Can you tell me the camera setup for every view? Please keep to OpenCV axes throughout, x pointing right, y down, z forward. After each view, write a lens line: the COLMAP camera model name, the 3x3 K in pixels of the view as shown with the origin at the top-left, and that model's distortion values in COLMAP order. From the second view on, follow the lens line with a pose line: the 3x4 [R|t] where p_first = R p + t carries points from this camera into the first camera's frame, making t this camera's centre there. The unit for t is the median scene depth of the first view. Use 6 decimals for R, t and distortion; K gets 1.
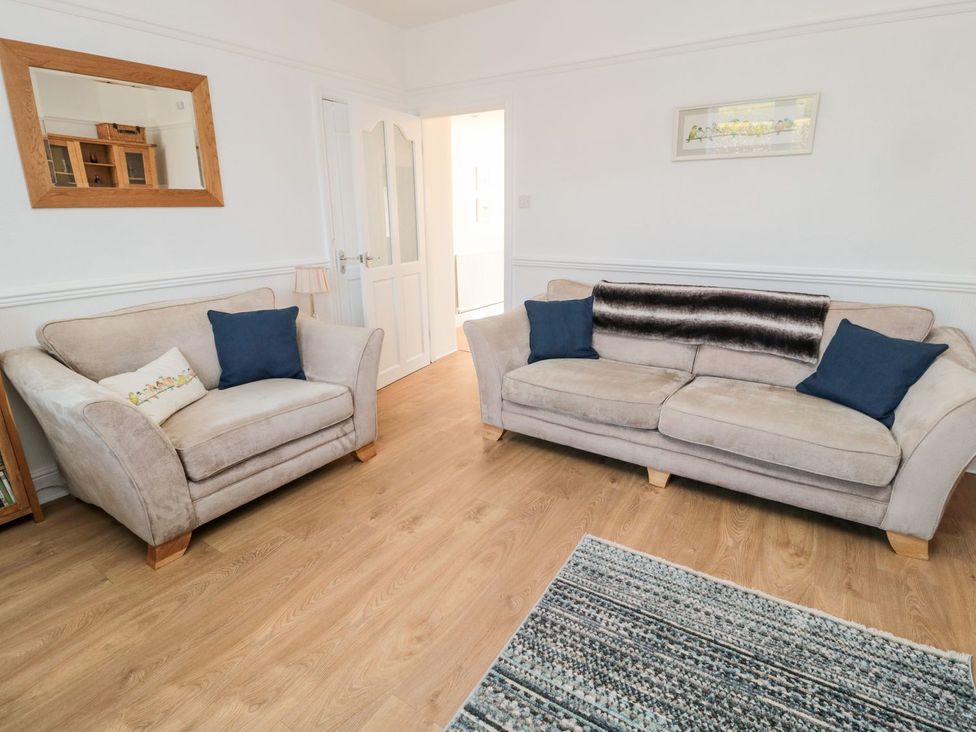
lens RADIAL K [[510.1, 0, 489.5], [0, 510.1, 365.7], [0, 0, 1]] dist [0.001183, -0.001248]
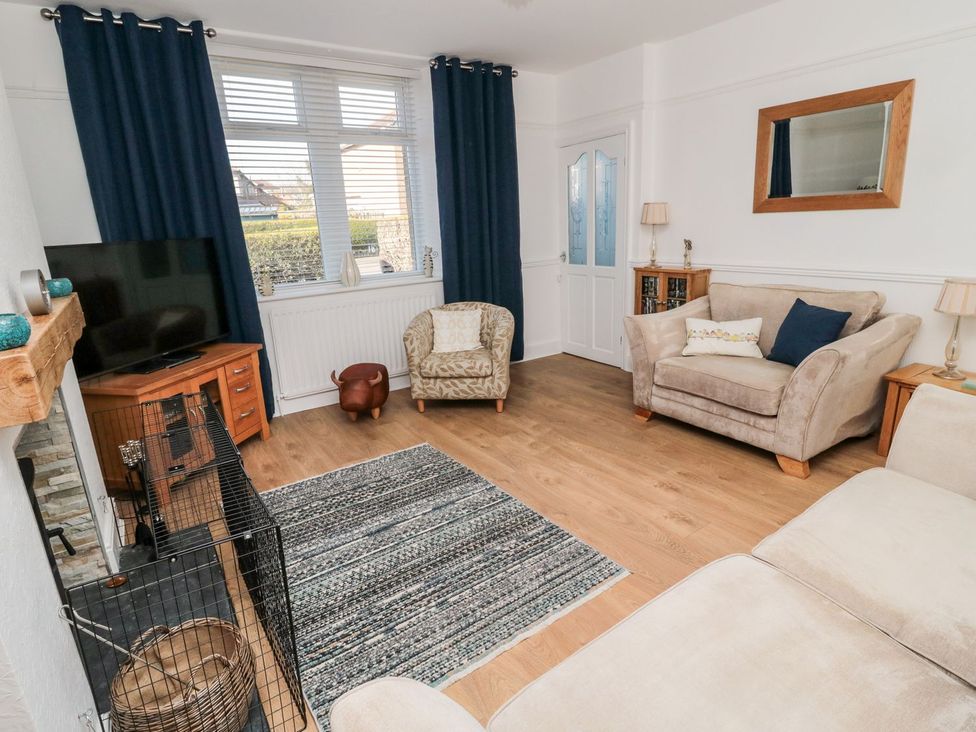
lens RADIAL K [[510.1, 0, 491.8], [0, 510.1, 360.8], [0, 0, 1]] dist [0.001183, -0.001248]
pose [[-0.382523, 0.268234, -0.884153, 1.126447], [-0.213095, 0.905521, 0.366910, -0.355080], [0.899036, 0.328760, -0.289223, 1.002639]]
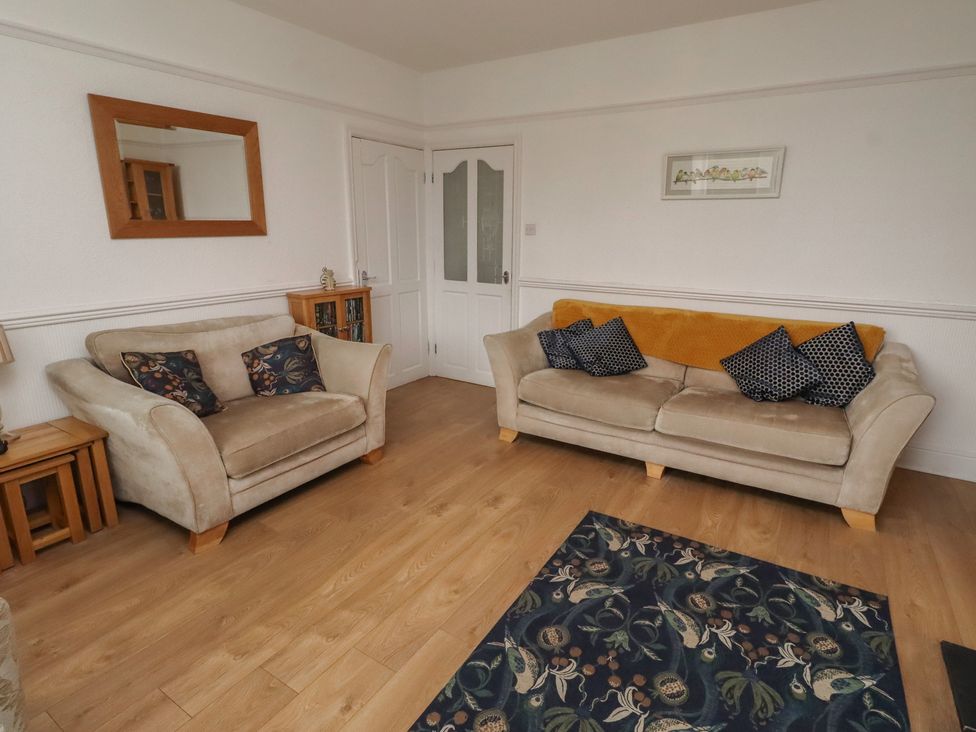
lens RADIAL K [[510.1, 0, 486.7], [0, 510.1, 364.7], [0, 0, 1]] dist [0.001183, -0.001248]
pose [[0.999973, 0.007028, 0.002240, -0.055361], [-0.006948, 0.999400, -0.033932, 0.019594], [-0.002477, 0.033915, 0.999422, -0.204852]]
